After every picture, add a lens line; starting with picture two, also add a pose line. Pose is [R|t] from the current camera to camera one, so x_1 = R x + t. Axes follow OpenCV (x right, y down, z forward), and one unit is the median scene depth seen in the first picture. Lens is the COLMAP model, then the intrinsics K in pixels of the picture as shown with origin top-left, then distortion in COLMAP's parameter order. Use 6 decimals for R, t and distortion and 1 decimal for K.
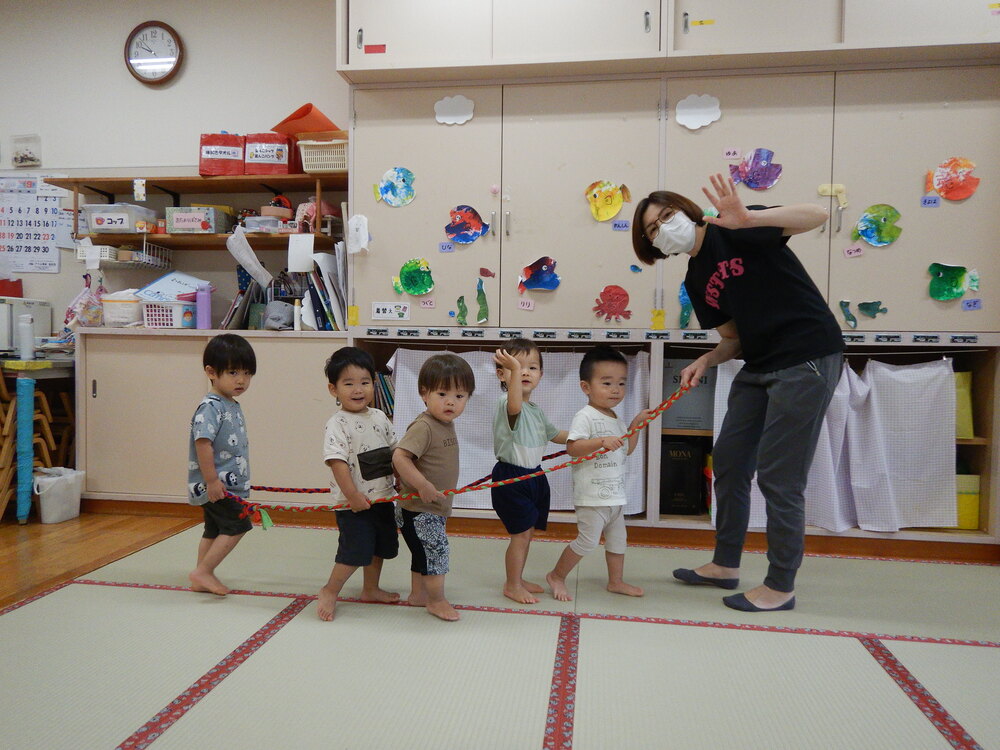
lens RADIAL K [[708.1, 0, 503.5], [0, 708.1, 375.0], [0, 0, 1]] dist [0.018345, -0.001809]
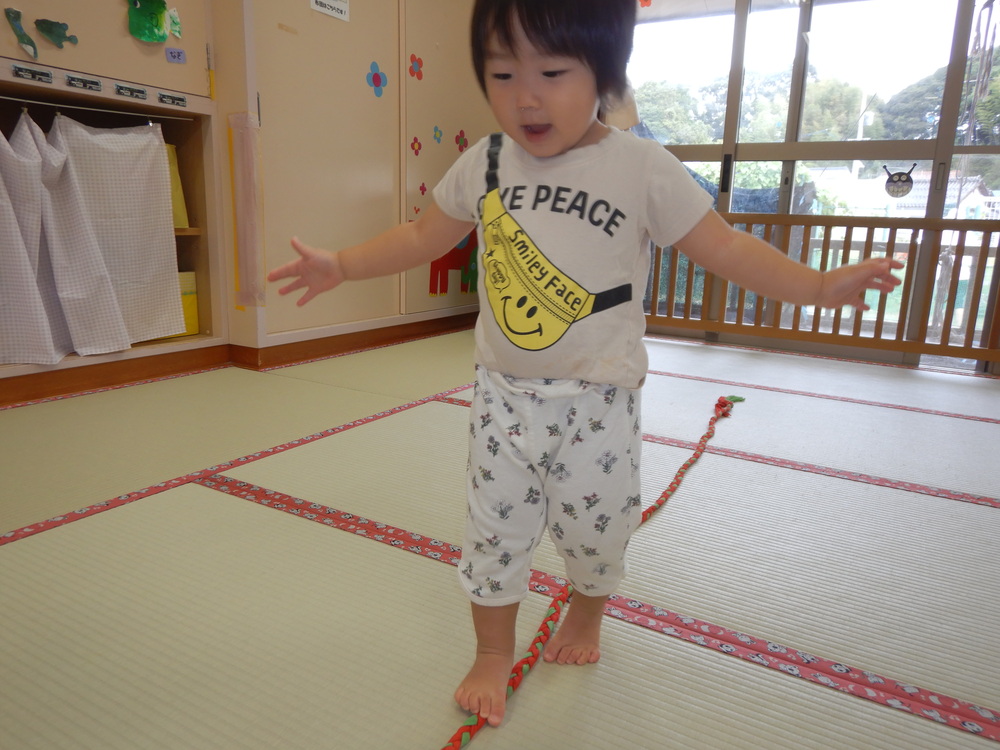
lens RADIAL K [[708.1, 0, 499.1], [0, 708.1, 379.2], [0, 0, 1]] dist [0.018345, -0.001809]
pose [[0.382103, -0.199882, 0.902244, -0.002788], [-0.000568, 0.976277, 0.216524, 0.081859], [-0.924120, -0.083247, 0.372925, 0.327209]]
